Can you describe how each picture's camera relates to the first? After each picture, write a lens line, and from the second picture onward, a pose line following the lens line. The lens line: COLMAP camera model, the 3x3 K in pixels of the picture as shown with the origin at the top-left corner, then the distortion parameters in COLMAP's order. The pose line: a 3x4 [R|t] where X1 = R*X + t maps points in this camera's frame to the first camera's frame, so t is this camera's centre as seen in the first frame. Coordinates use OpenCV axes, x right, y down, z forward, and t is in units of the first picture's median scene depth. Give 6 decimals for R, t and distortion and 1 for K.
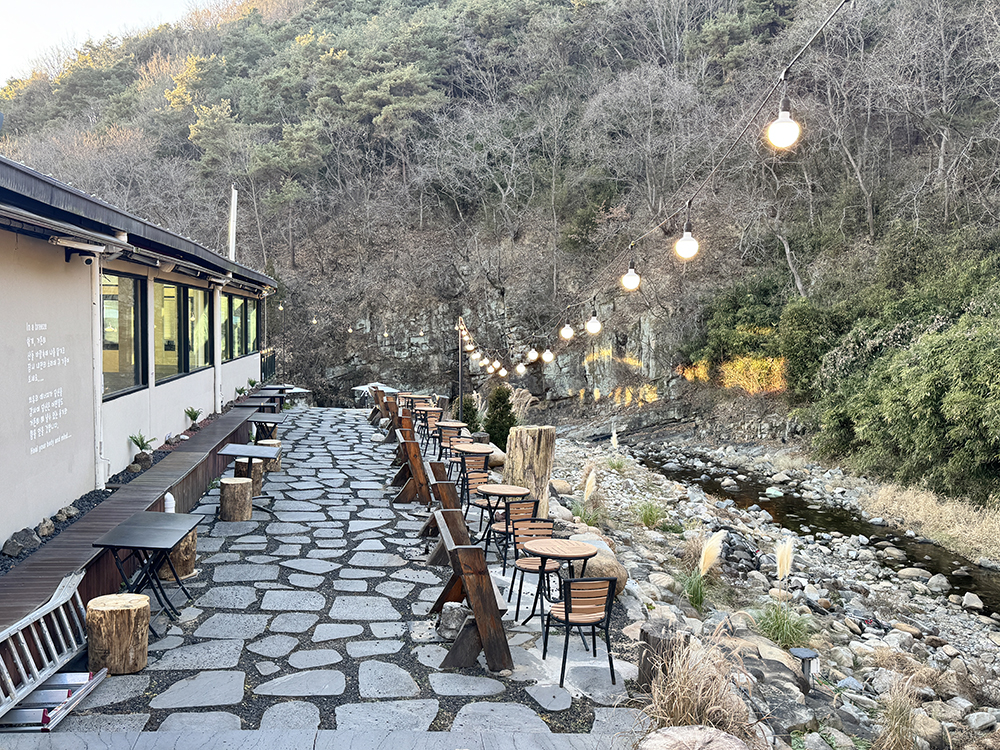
lens RADIAL K [[819.9, 0, 506.5], [0, 819.9, 373.1], [0, 0, 1]] dist [0.095276, -0.150654]
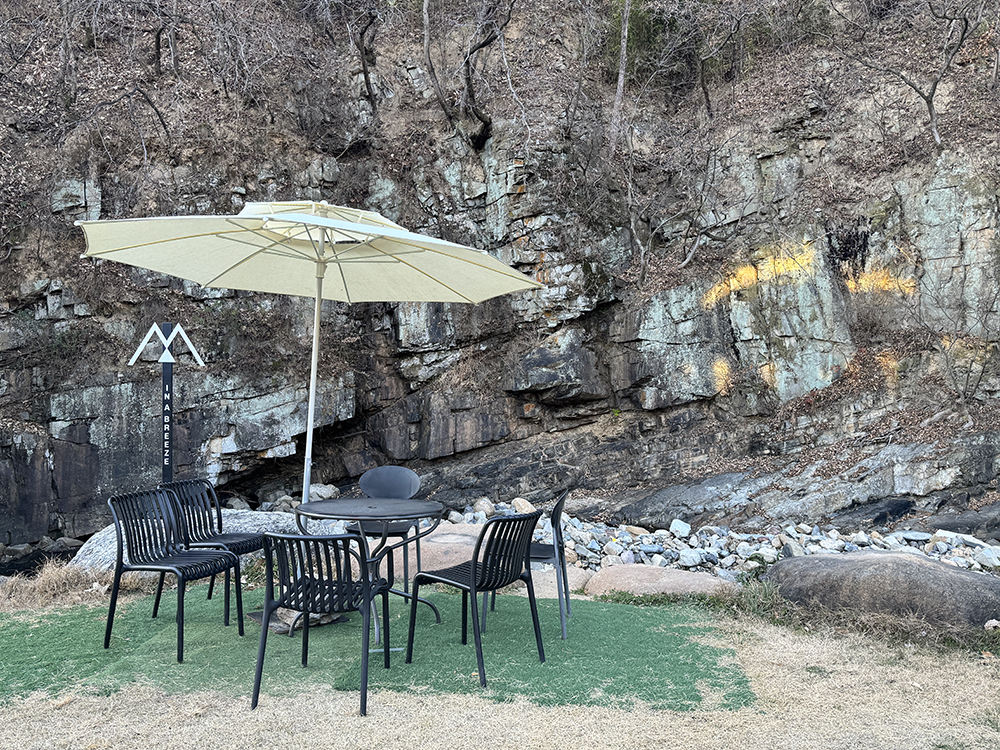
lens RADIAL K [[819.9, 0, 506.8], [0, 819.9, 382.2], [0, 0, 1]] dist [0.095276, -0.150654]
pose [[0.945201, -0.013972, 0.326190, -0.122516], [0.025930, 0.999141, -0.032338, 0.029382], [-0.325458, 0.039023, 0.944751, 0.640268]]
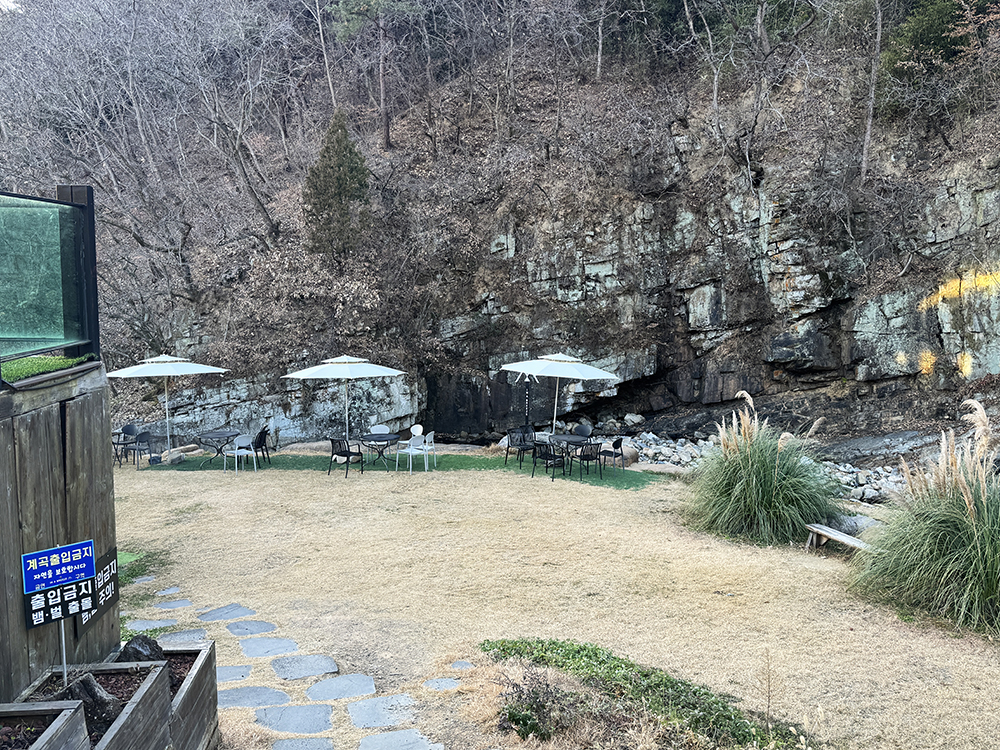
lens RADIAL K [[819.9, 0, 481.0], [0, 819.9, 385.2], [0, 0, 1]] dist [0.095276, -0.150654]
pose [[0.985304, 0.014675, -0.170177, -0.090050], [-0.002291, 0.997348, 0.072739, -0.001838], [0.170793, -0.071280, 0.982725, 0.424501]]
